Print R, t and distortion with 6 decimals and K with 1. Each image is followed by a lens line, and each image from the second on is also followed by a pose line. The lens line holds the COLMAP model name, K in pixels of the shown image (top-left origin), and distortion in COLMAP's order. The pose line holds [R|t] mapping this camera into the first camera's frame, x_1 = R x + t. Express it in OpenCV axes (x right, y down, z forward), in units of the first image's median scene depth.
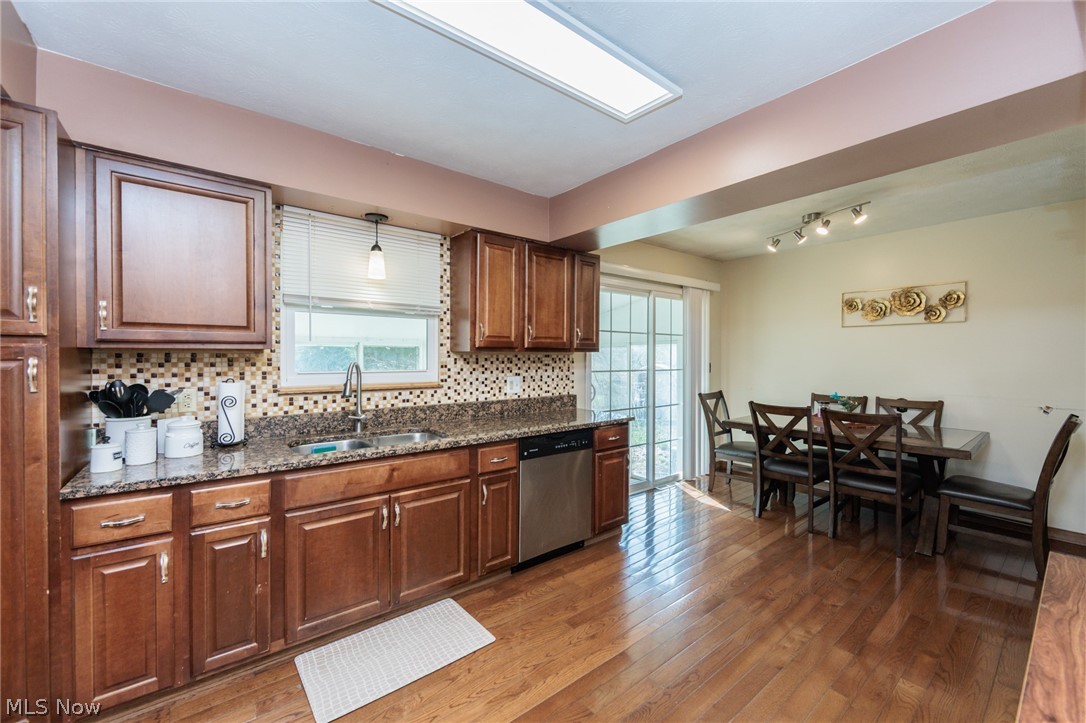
lens RADIAL K [[433.6, 0, 544.0], [0, 433.6, 359.3], [0, 0, 1]] dist [-0.001993, 0.000077]
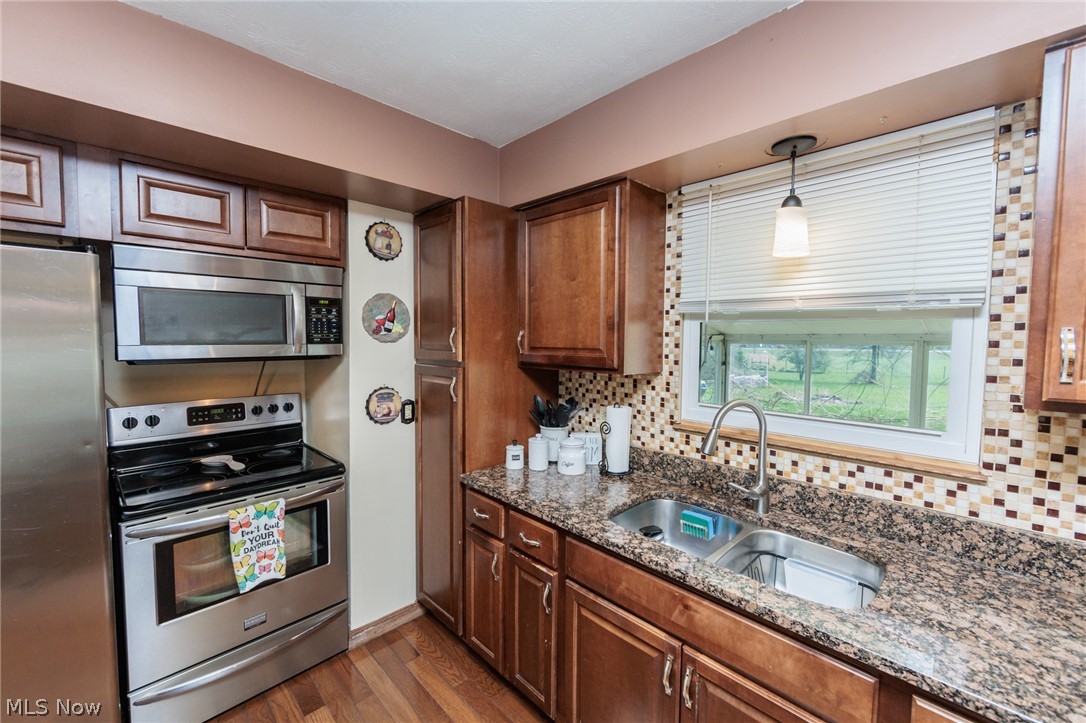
lens RADIAL K [[436.4, 0, 544.5], [0, 436.4, 359.8], [0, 0, 1]] dist [-0.002152, -0.000241]
pose [[0.097758, 0.050507, -0.993928, 0.134302], [-0.017373, 0.998646, 0.049039, -0.066671], [0.995059, 0.012474, 0.098503, 0.557607]]
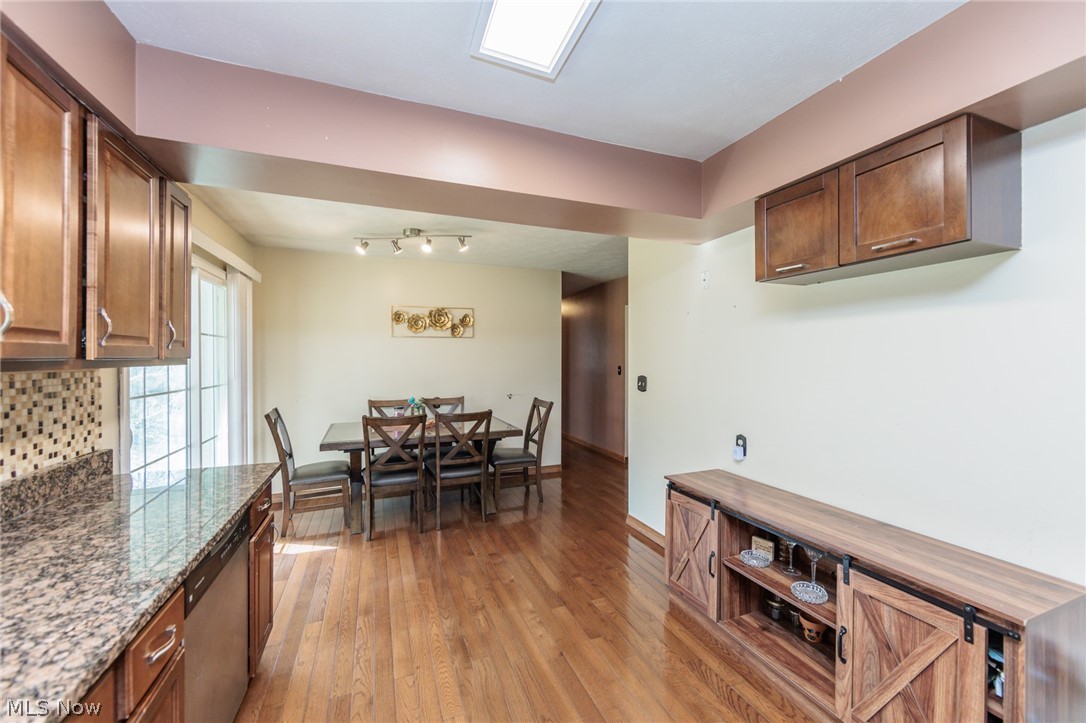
lens RADIAL K [[425.6, 0, 544.9], [0, 425.6, 360.3], [0, 0, 1]] dist [-0.001699, 0.000107]
pose [[0.291371, -0.008201, 0.956575, -0.325468], [0.011118, 0.999925, 0.005186, -0.024586], [-0.956546, 0.009124, 0.291440, 0.474593]]
